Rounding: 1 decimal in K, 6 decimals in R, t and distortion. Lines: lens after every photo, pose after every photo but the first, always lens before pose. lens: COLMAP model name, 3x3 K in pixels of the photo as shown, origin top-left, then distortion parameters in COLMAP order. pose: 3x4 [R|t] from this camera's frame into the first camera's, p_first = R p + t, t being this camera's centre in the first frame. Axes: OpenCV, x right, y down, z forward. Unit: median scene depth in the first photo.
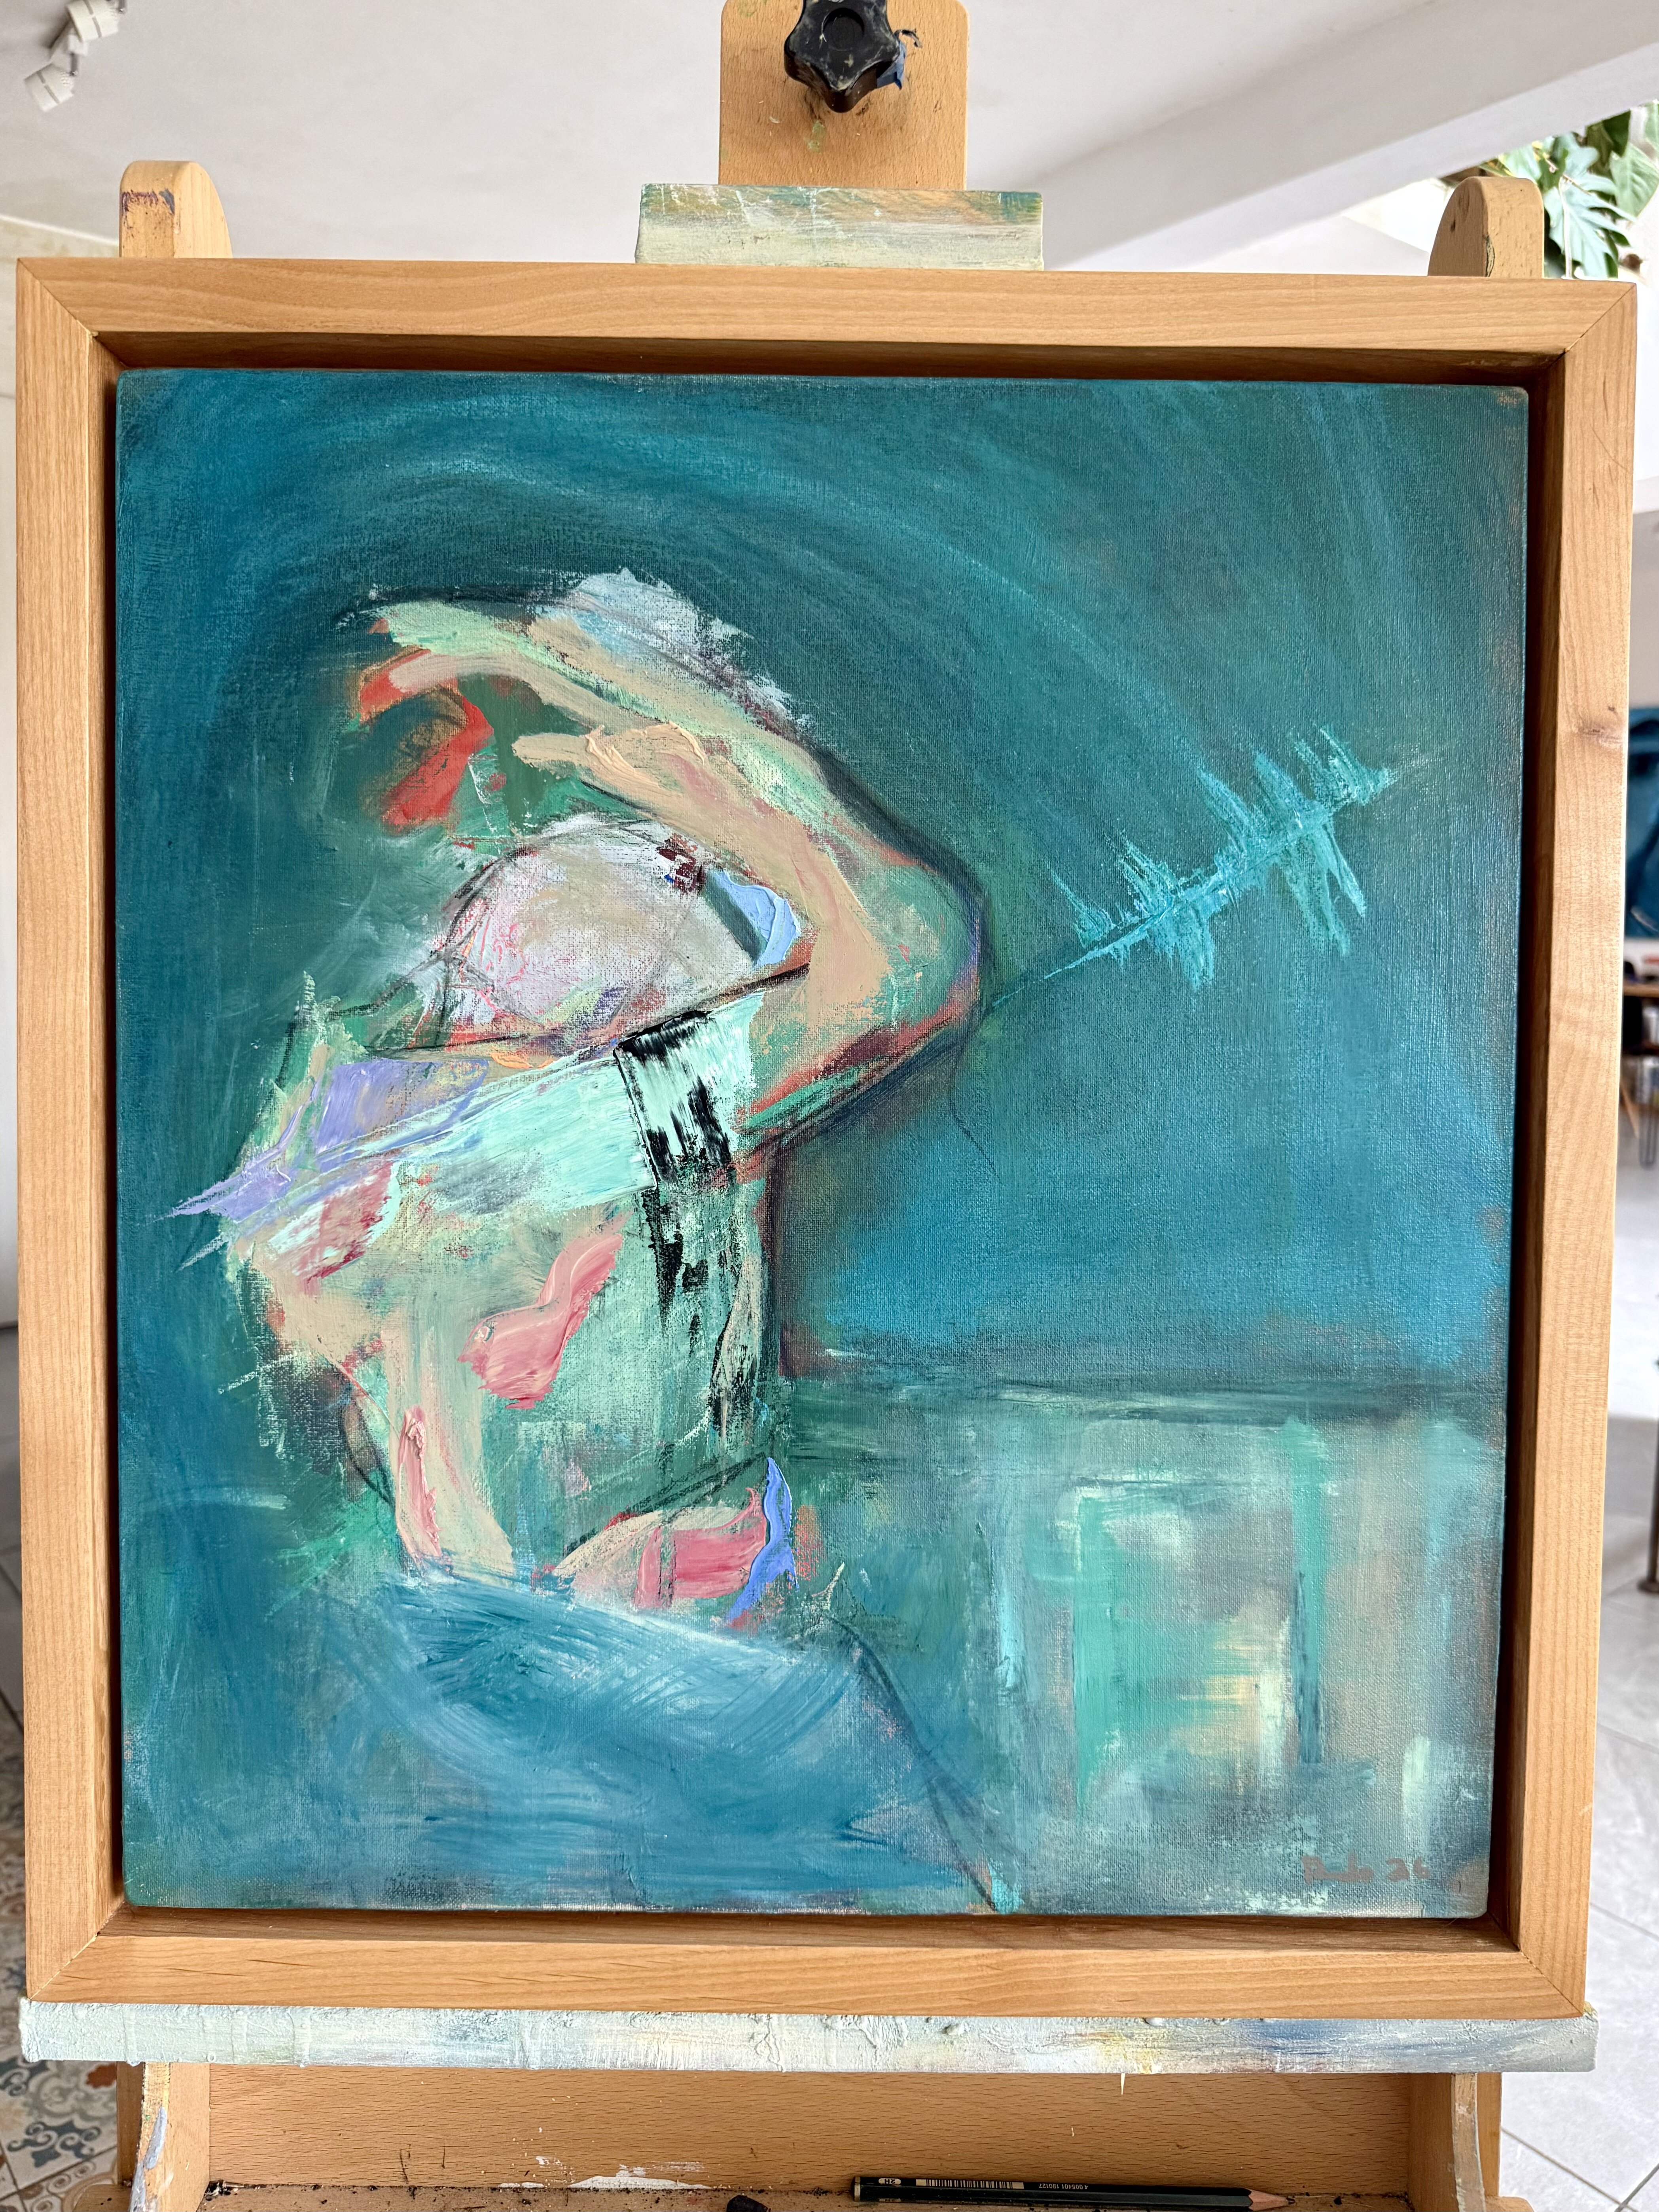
lens RADIAL K [[1582.9, 0, 810.8], [0, 1582.9, 1107.5], [0, 0, 1]] dist [0.001252, -0.021570]
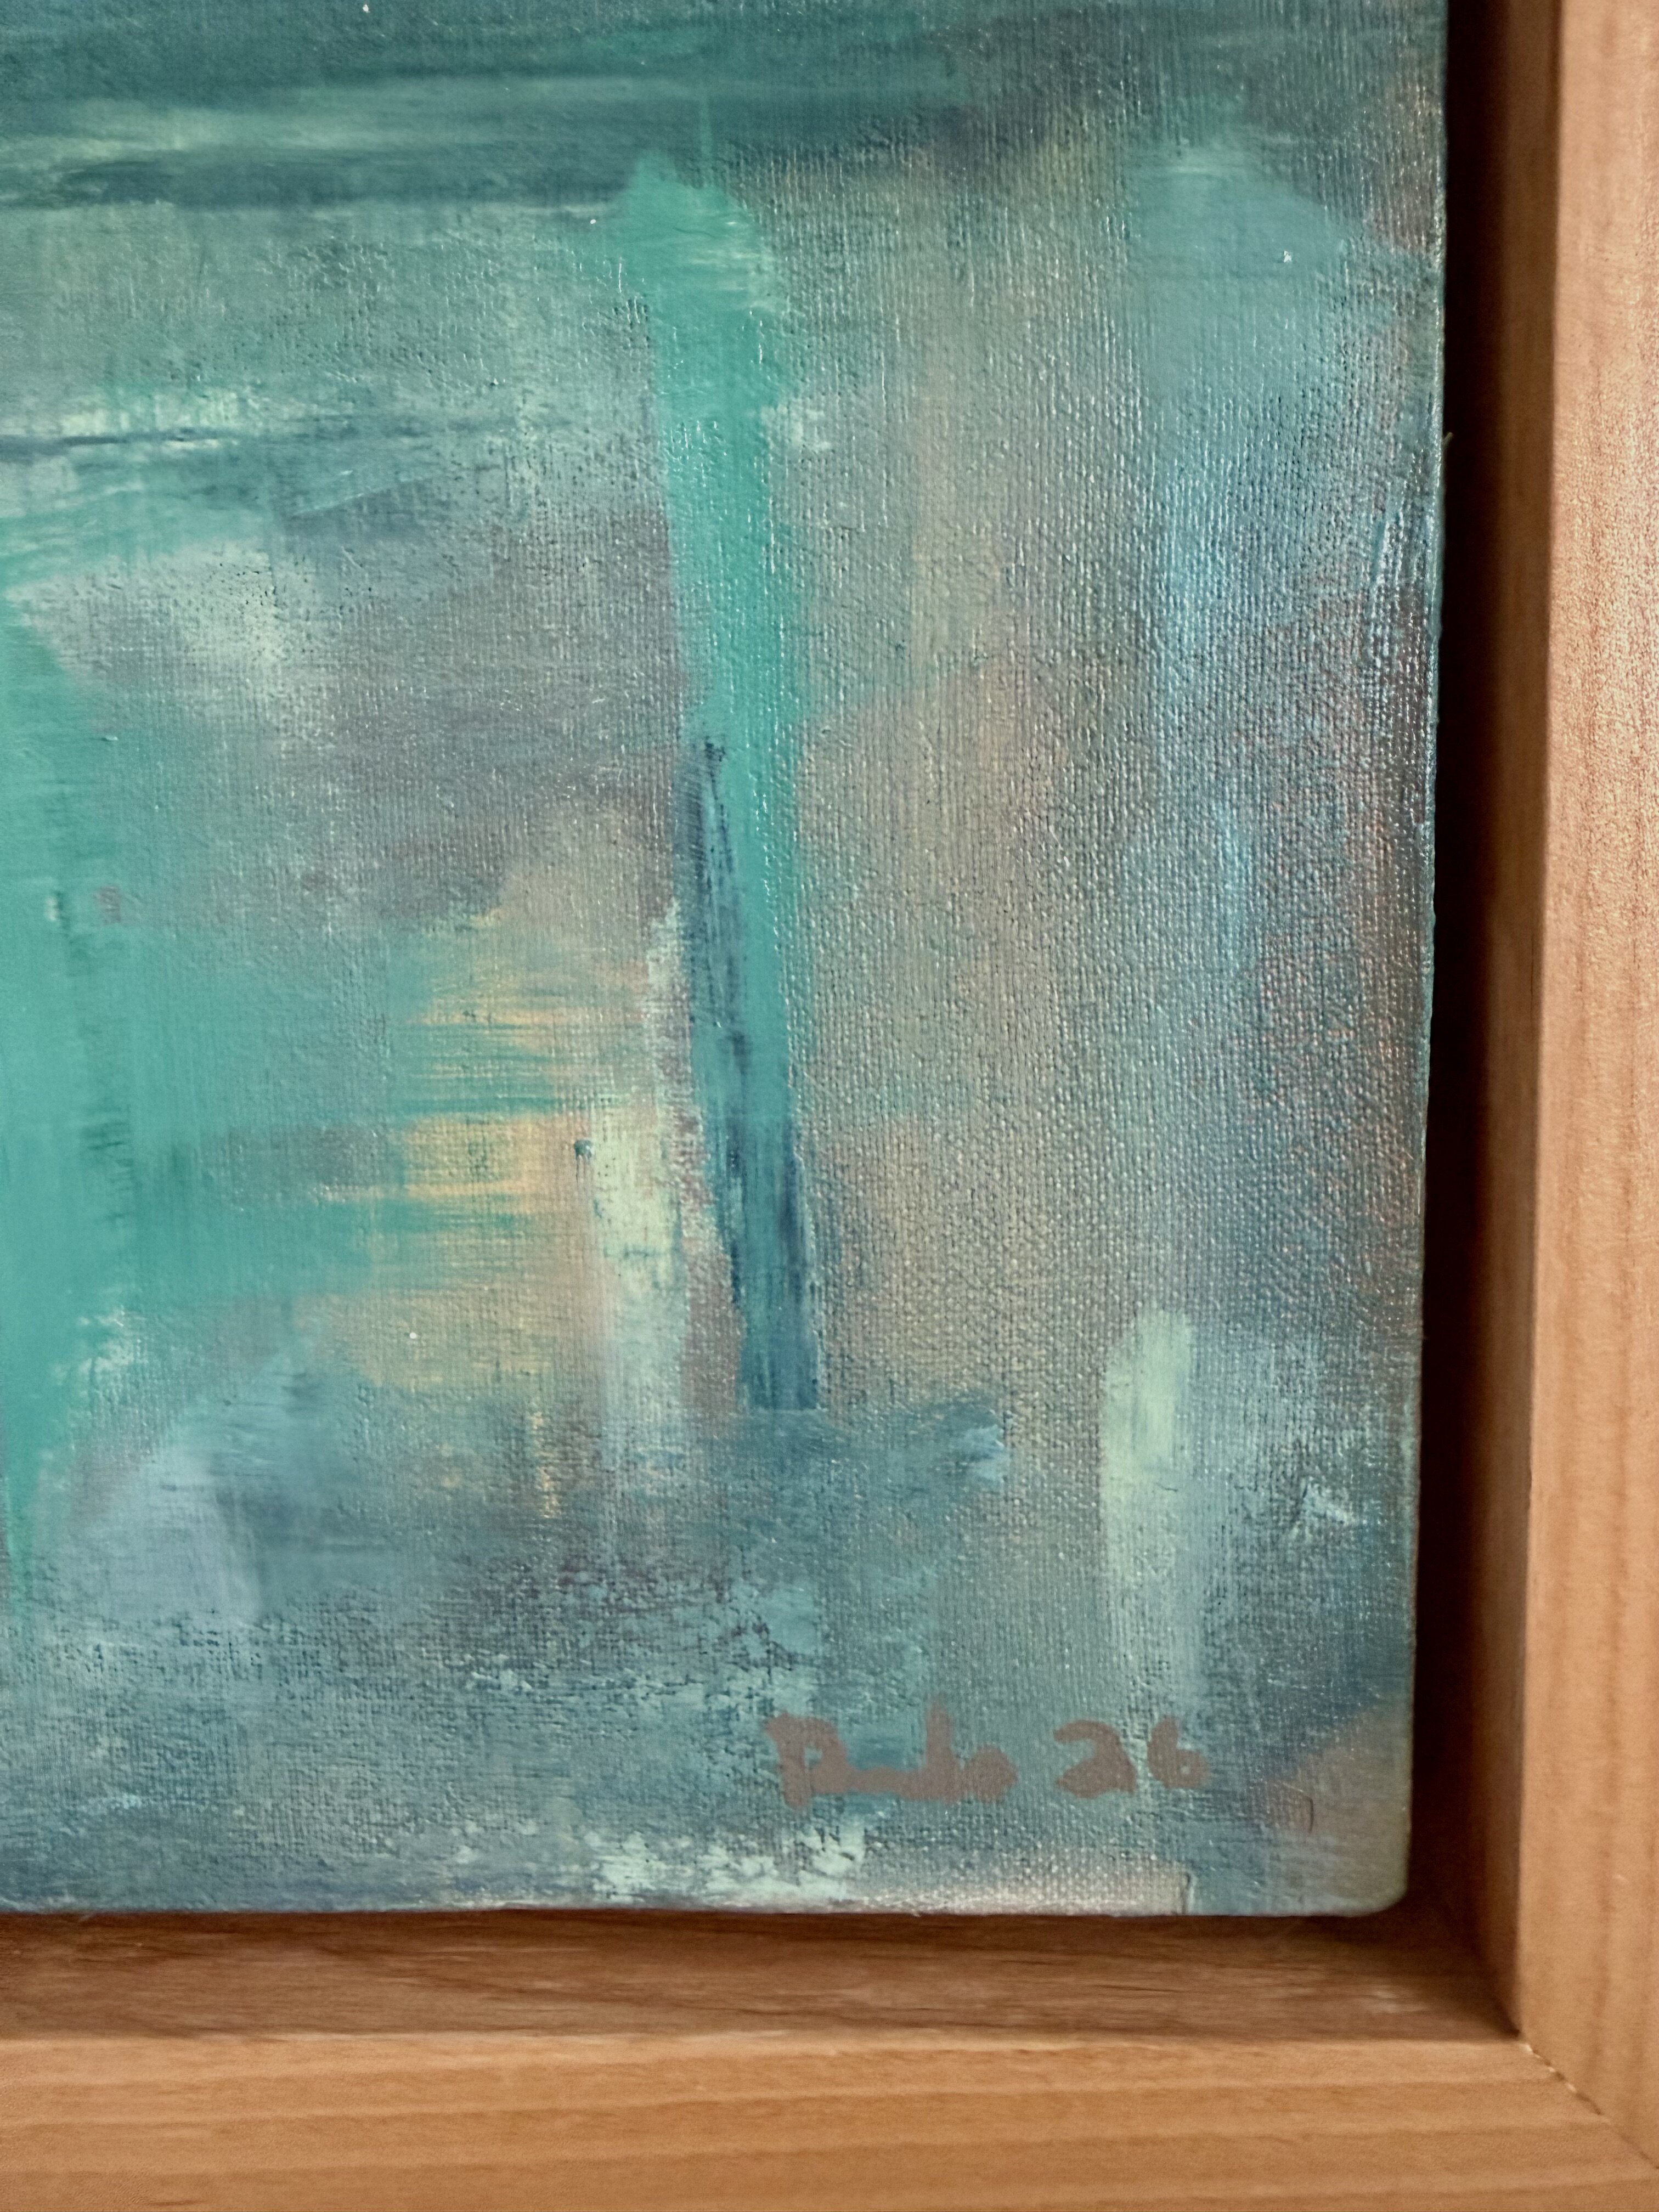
lens RADIAL K [[1582.8, 0, 831.3], [0, 1582.8, 966.4], [0, 0, 1]] dist [0.001252, -0.021570]
pose [[0.998755, -0.031838, -0.038400, 0.340424], [0.034235, 0.997397, 0.063459, 0.316368], [0.036280, -0.064695, 0.997245, 0.718010]]
